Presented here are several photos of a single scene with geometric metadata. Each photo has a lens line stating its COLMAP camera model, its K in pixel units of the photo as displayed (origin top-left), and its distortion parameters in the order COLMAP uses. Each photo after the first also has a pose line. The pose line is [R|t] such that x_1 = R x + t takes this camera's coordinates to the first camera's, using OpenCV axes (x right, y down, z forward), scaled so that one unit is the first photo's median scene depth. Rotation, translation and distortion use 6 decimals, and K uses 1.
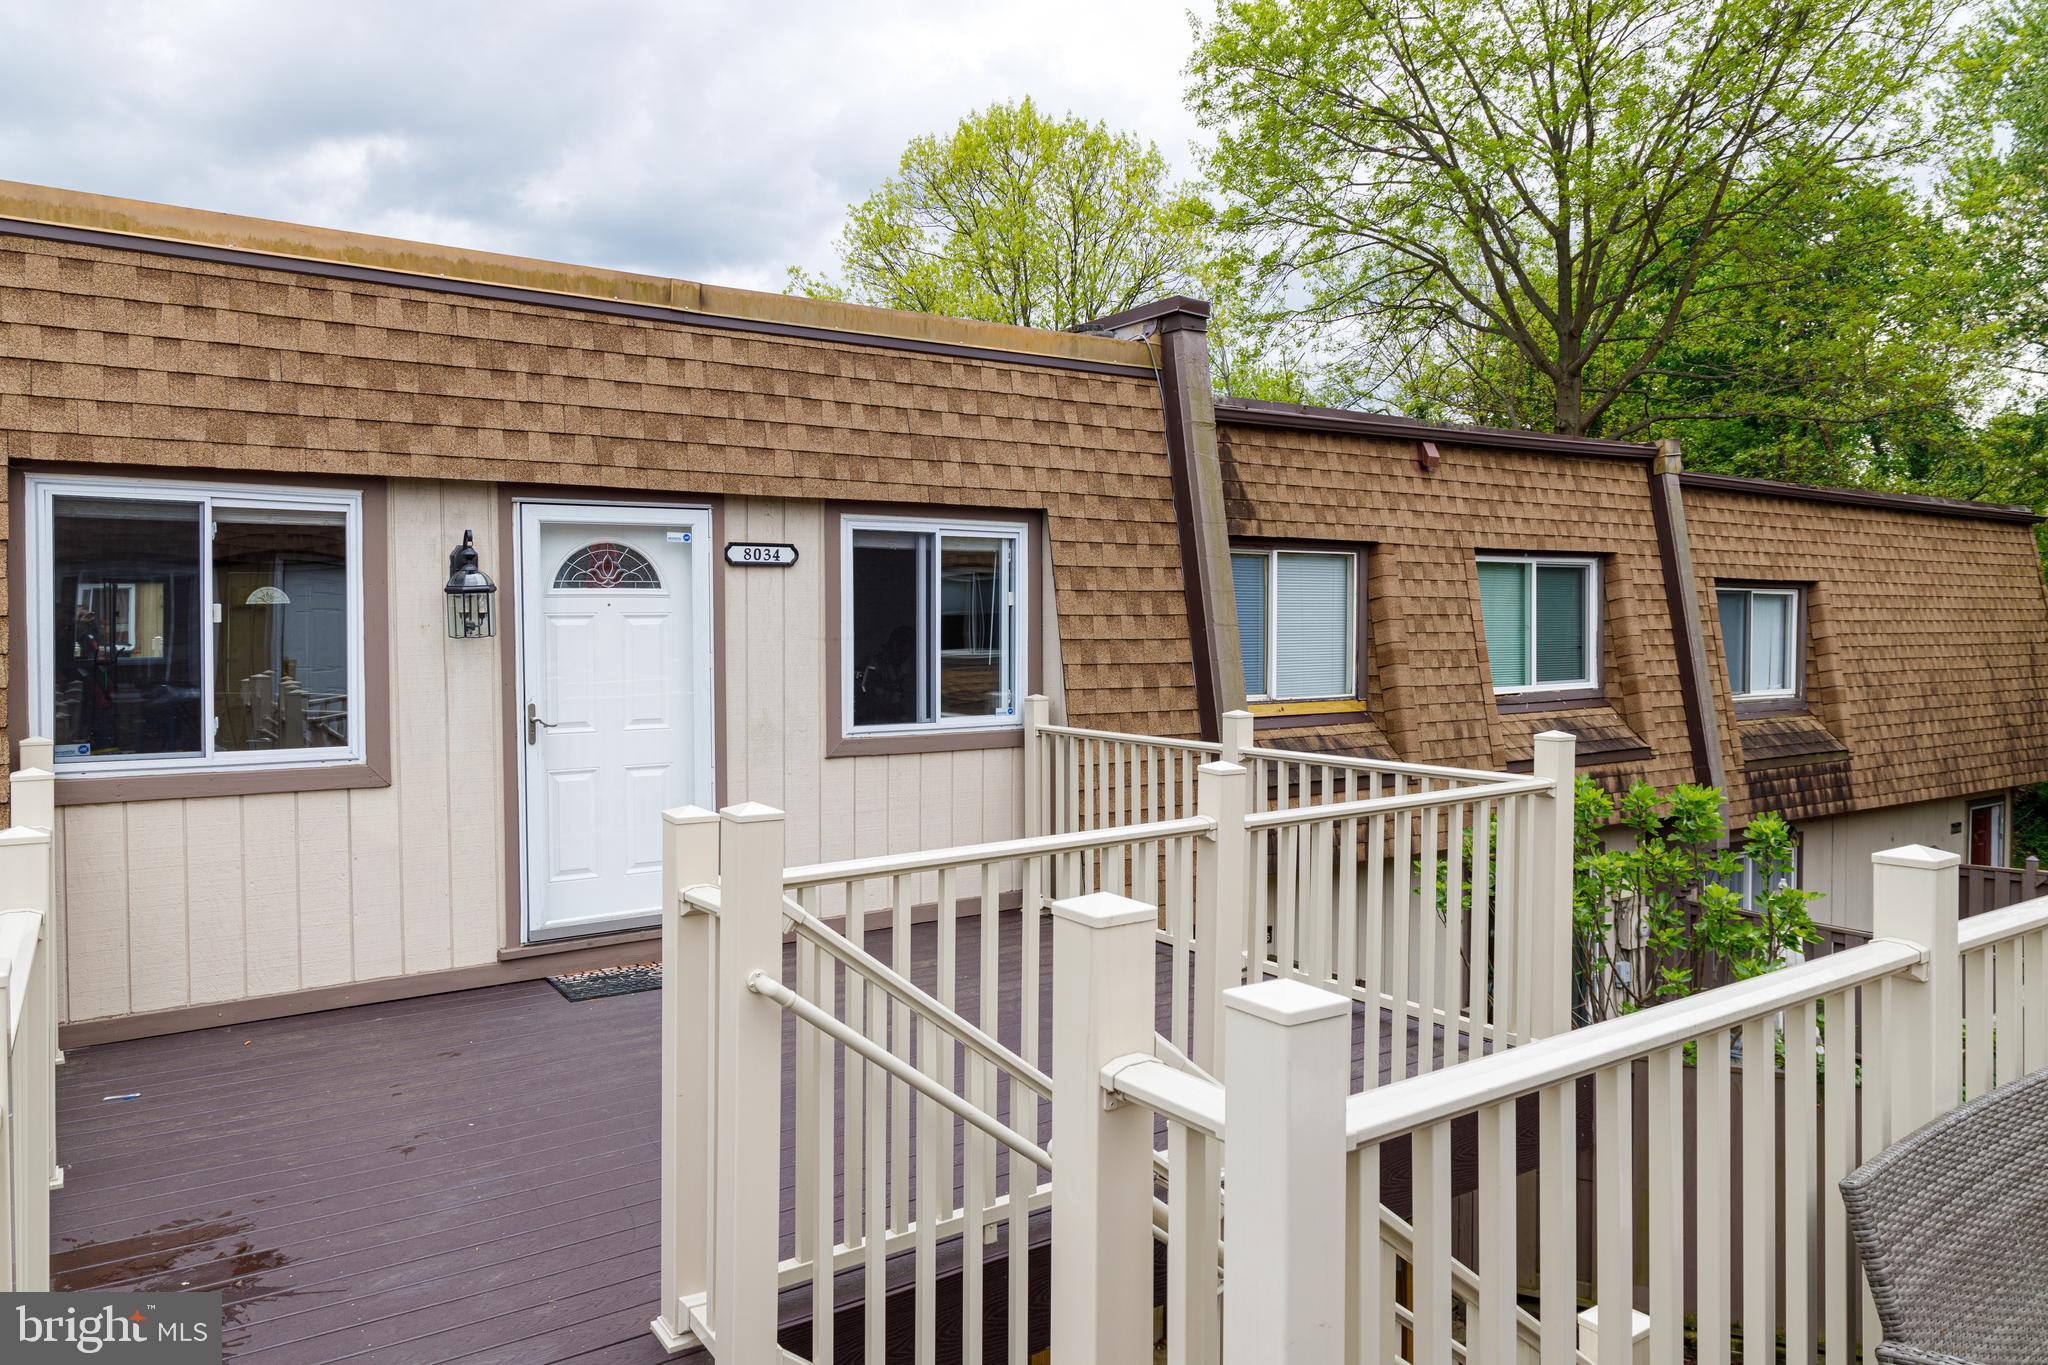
lens RADIAL K [[1402.0, 0, 1018.8], [0, 1402.0, 654.5], [0, 0, 1]] dist [-0.002290, 0.000725]
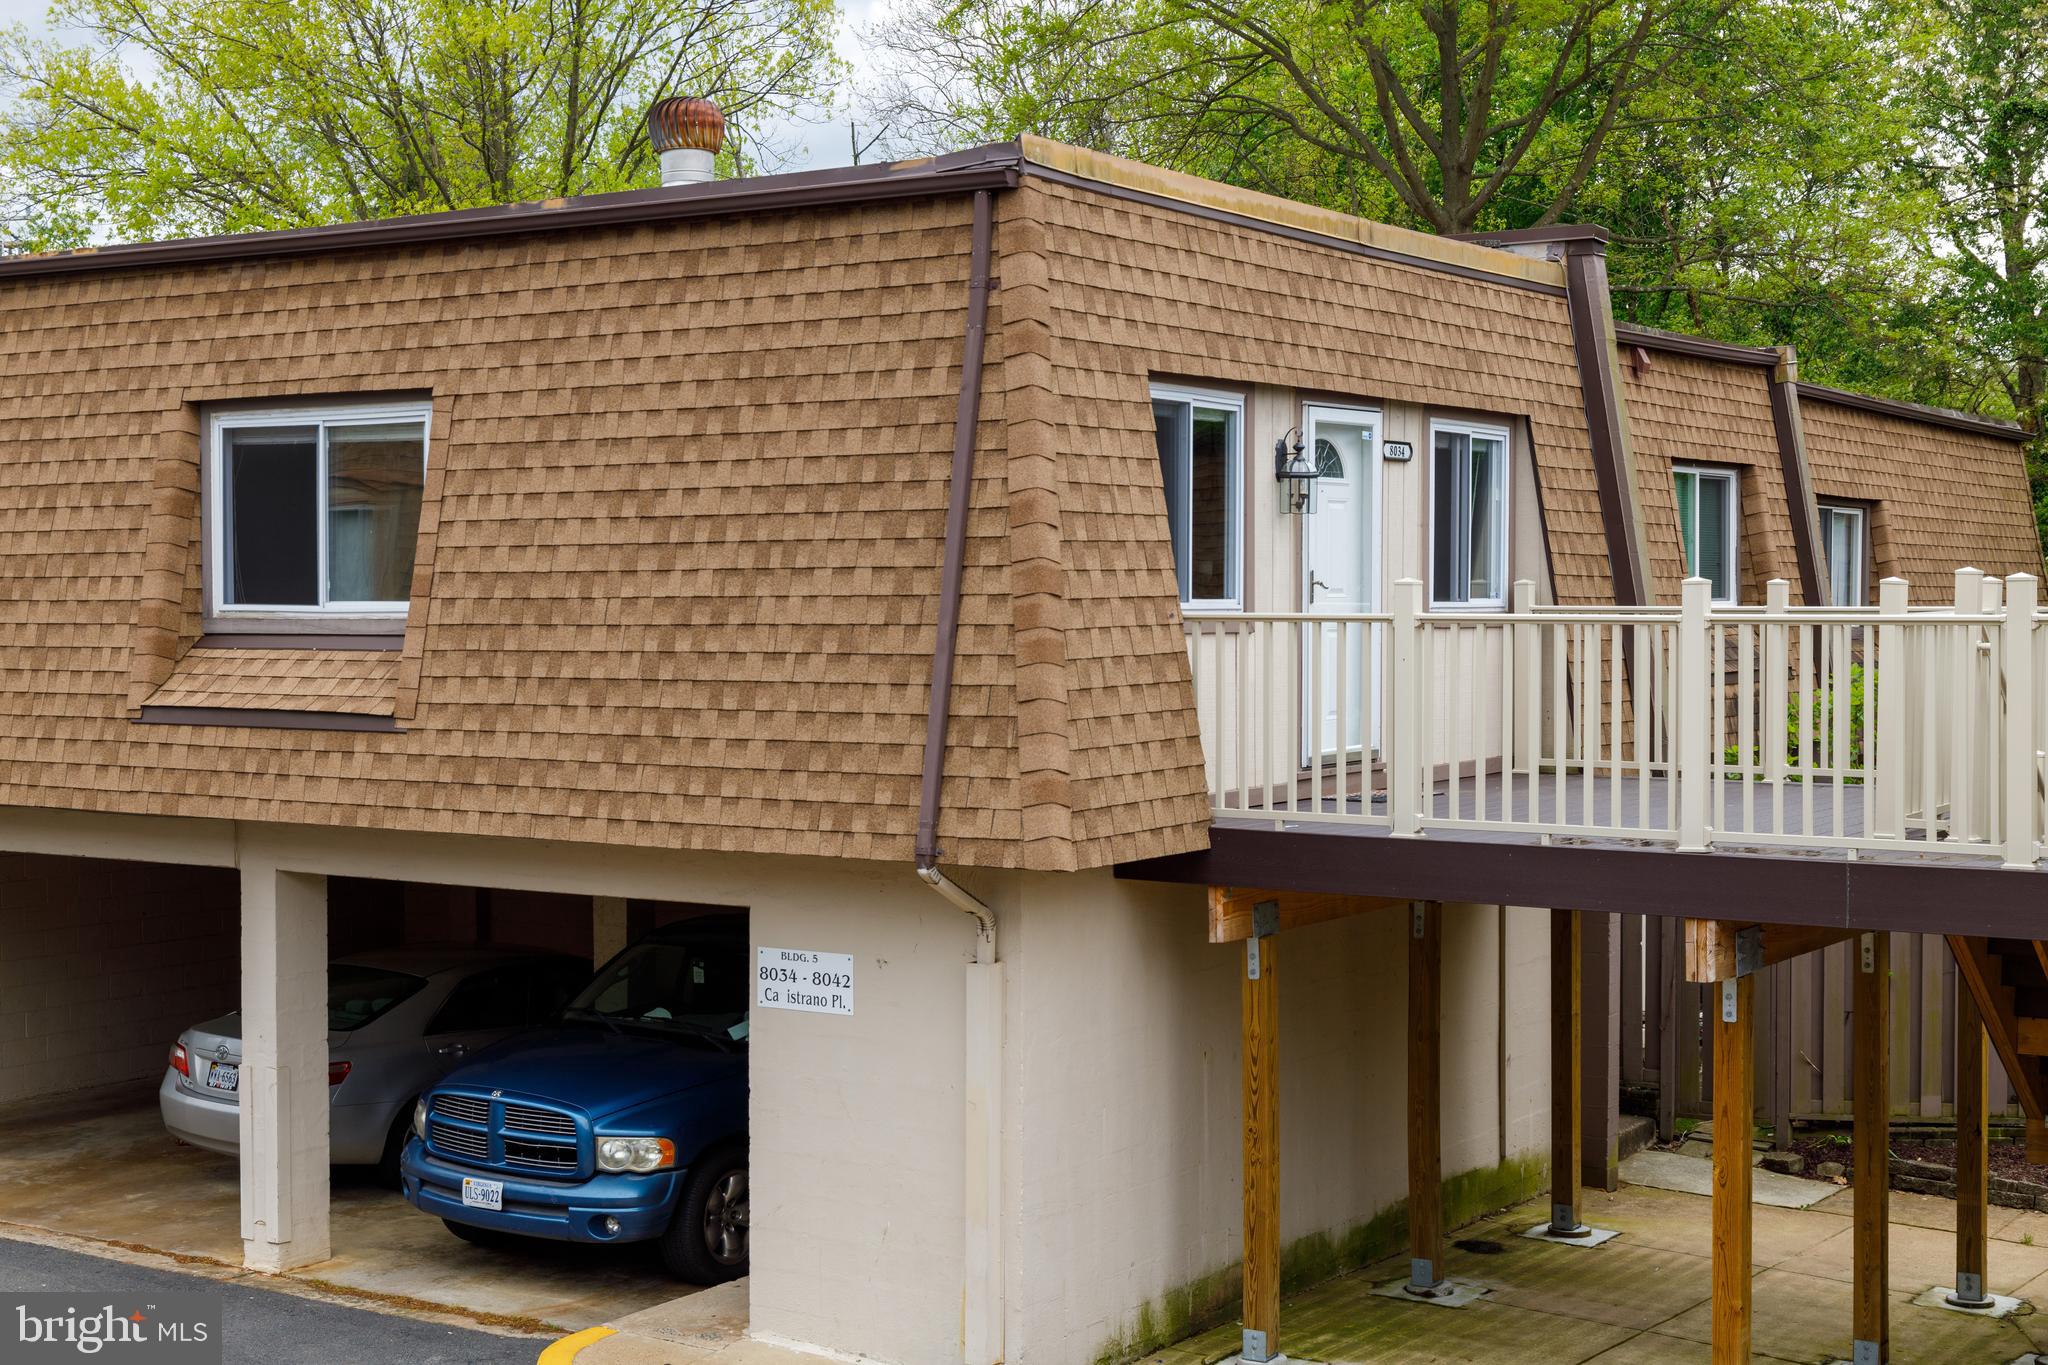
lens RADIAL K [[2833.9, 0, 1024.0], [0, 2833.9, 682.5], [0, 0, 1]] dist [-0.025111, -0.014782]
pose [[0.928183, -0.008727, 0.372021, -1.252345], [0.005622, 0.999940, 0.009432, 0.090806], [-0.372081, -0.006663, 0.928176, -1.003018]]
